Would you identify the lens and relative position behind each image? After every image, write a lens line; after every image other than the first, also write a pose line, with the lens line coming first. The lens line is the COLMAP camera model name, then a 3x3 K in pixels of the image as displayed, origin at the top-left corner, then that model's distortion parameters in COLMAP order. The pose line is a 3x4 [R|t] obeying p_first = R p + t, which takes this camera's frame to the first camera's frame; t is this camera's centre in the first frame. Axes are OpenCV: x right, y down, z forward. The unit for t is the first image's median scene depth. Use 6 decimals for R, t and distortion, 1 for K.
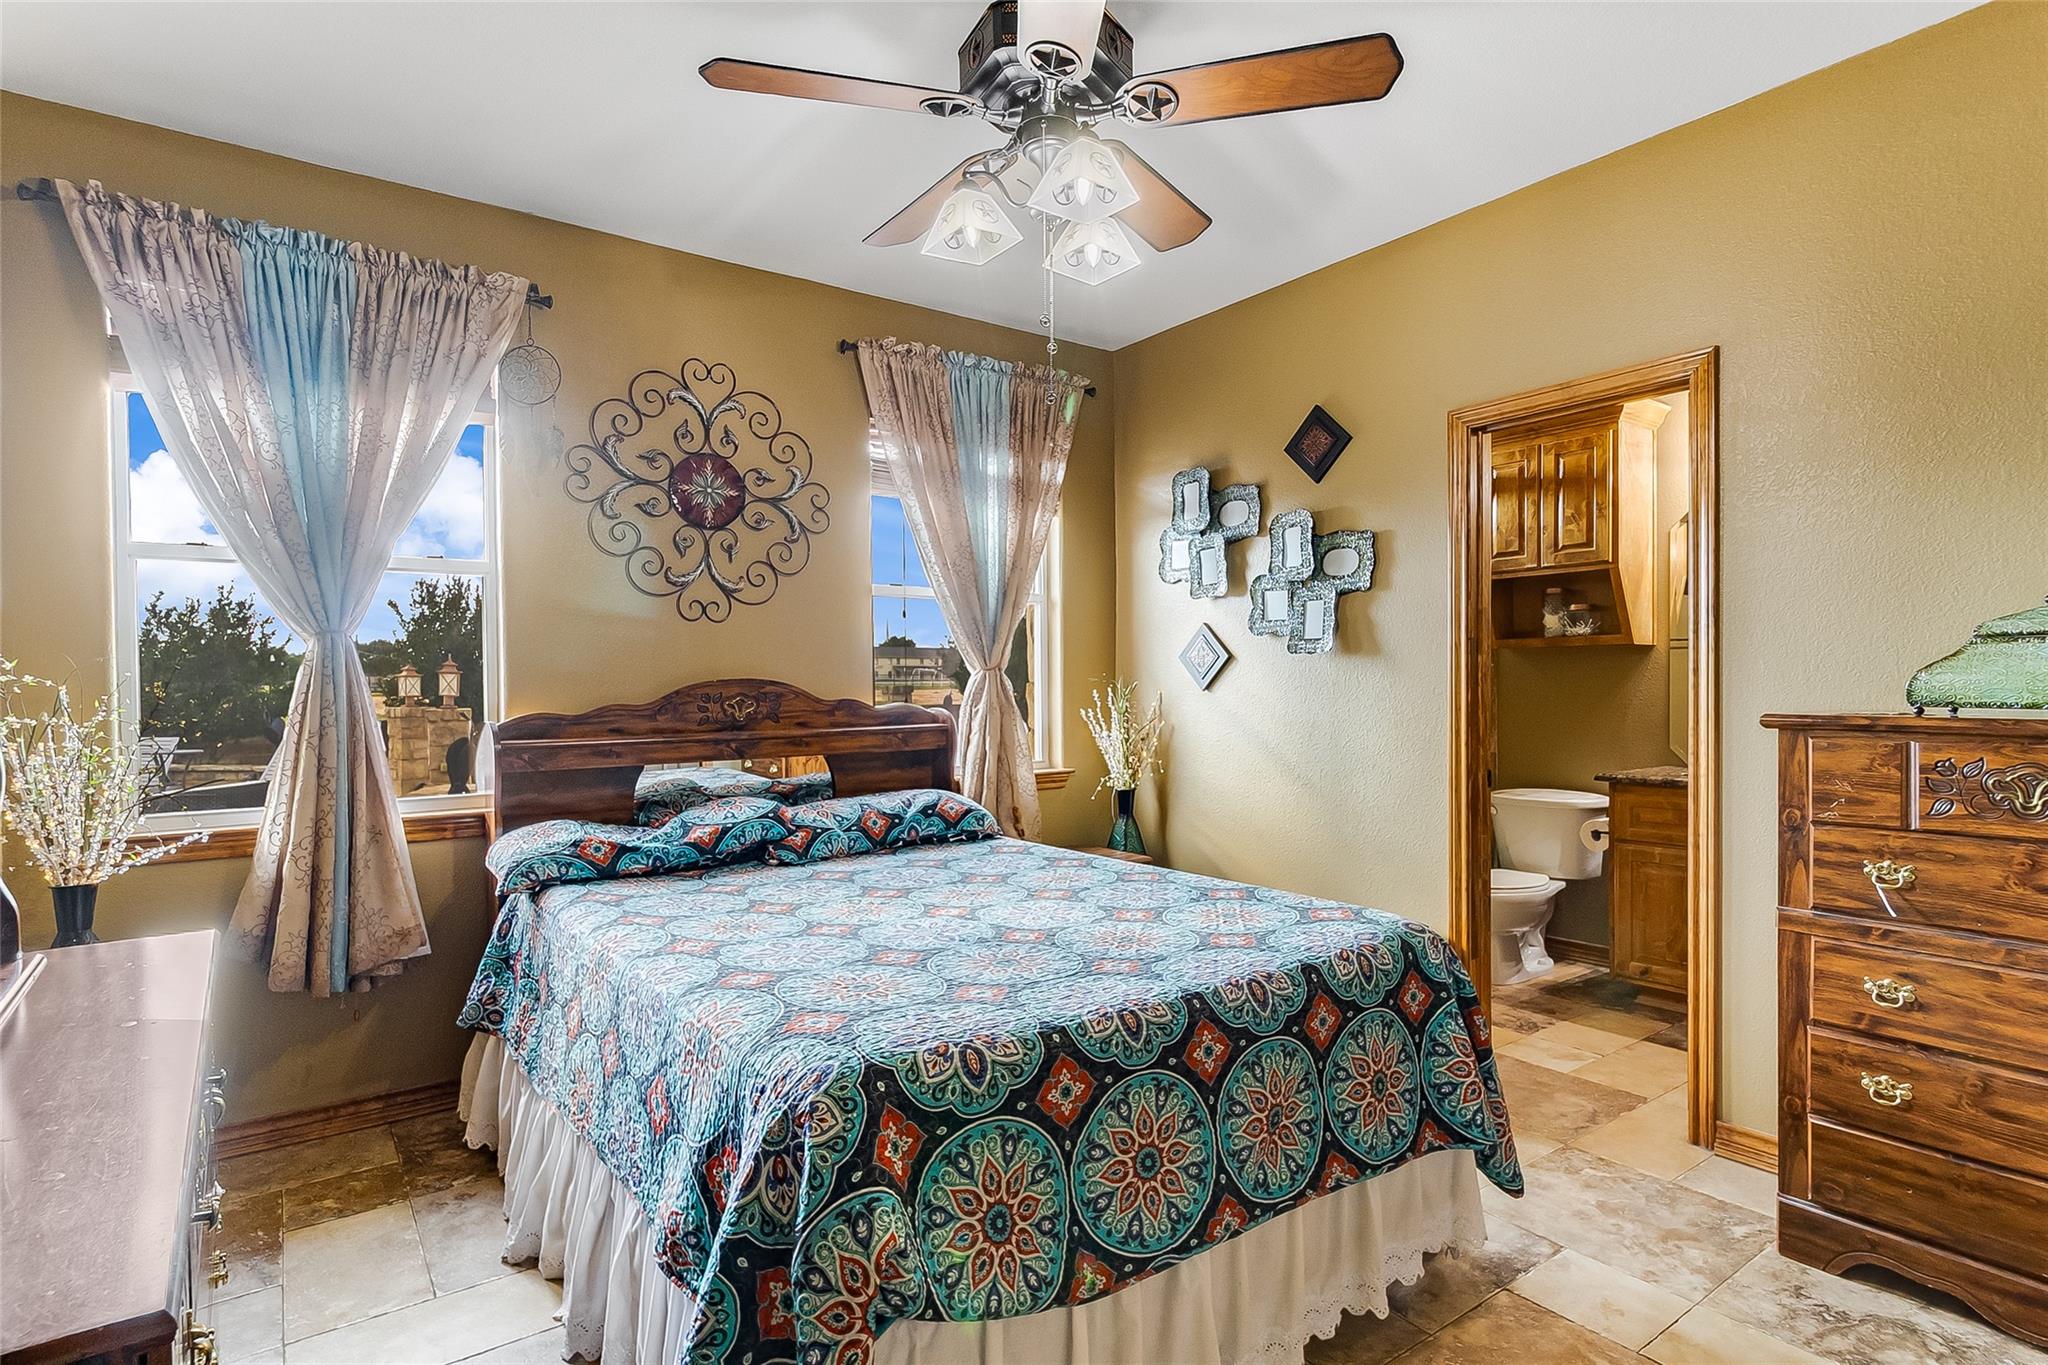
lens RADIAL K [[1001.3, 0, 1023.5], [0, 1001.3, 690.9], [0, 0, 1]] dist [0.000164, 0.000032]
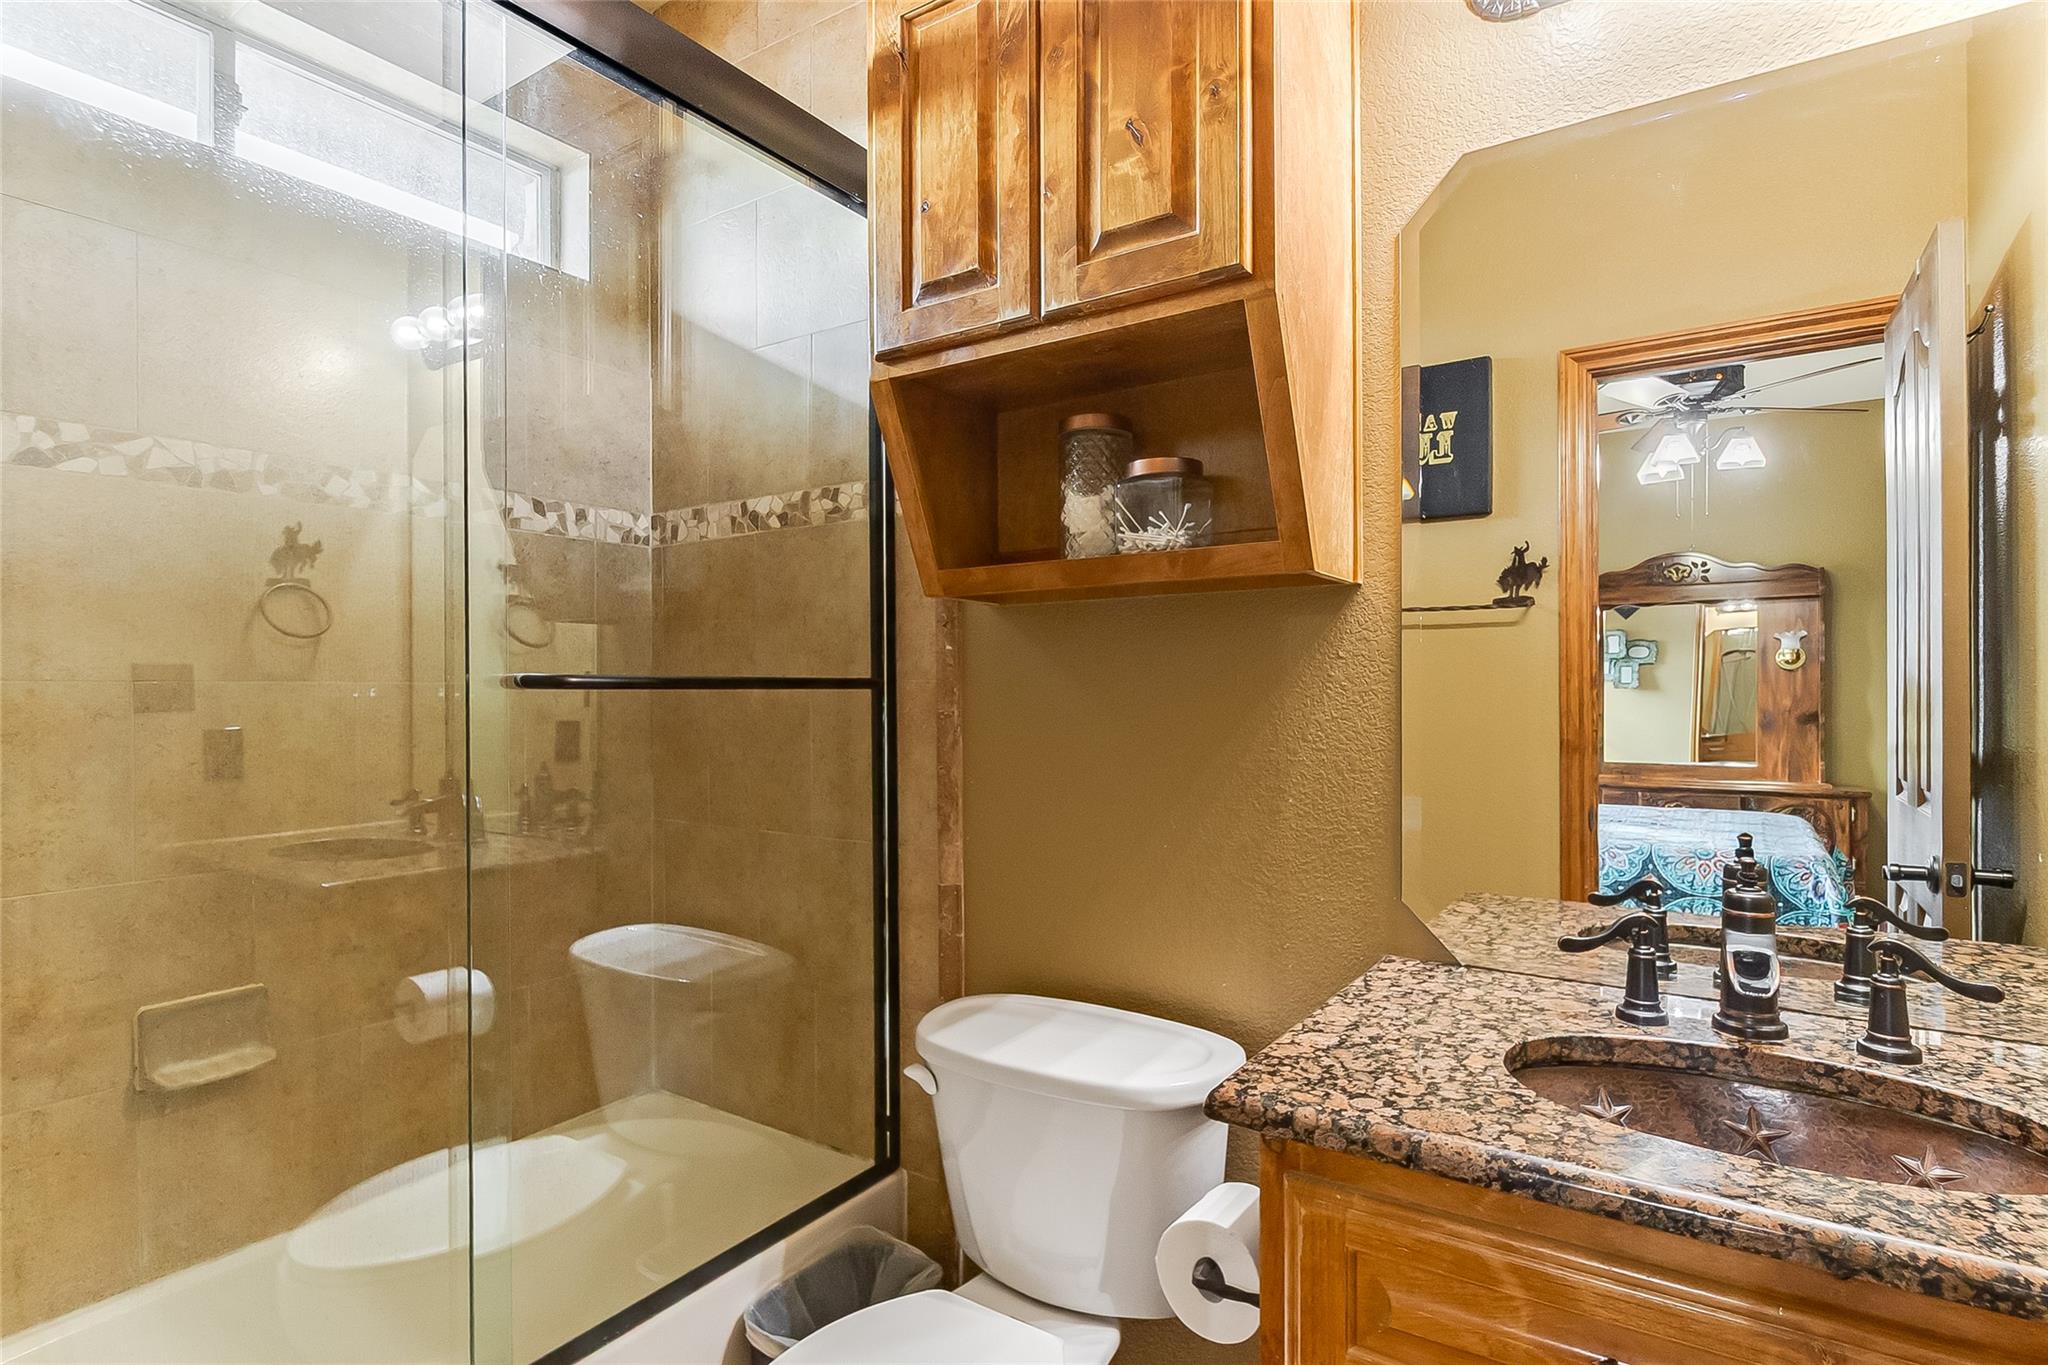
lens RADIAL K [[1001.3, 0, 1027.4], [0, 1001.3, 686.2], [0, 0, 1]] dist [0.000164, 0.000032]
pose [[0.934392, 0.002061, 0.356240, 0.404659], [0.002830, 0.999909, -0.013209, -0.007826], [-0.356235, 0.013350, 0.934301, 0.719170]]
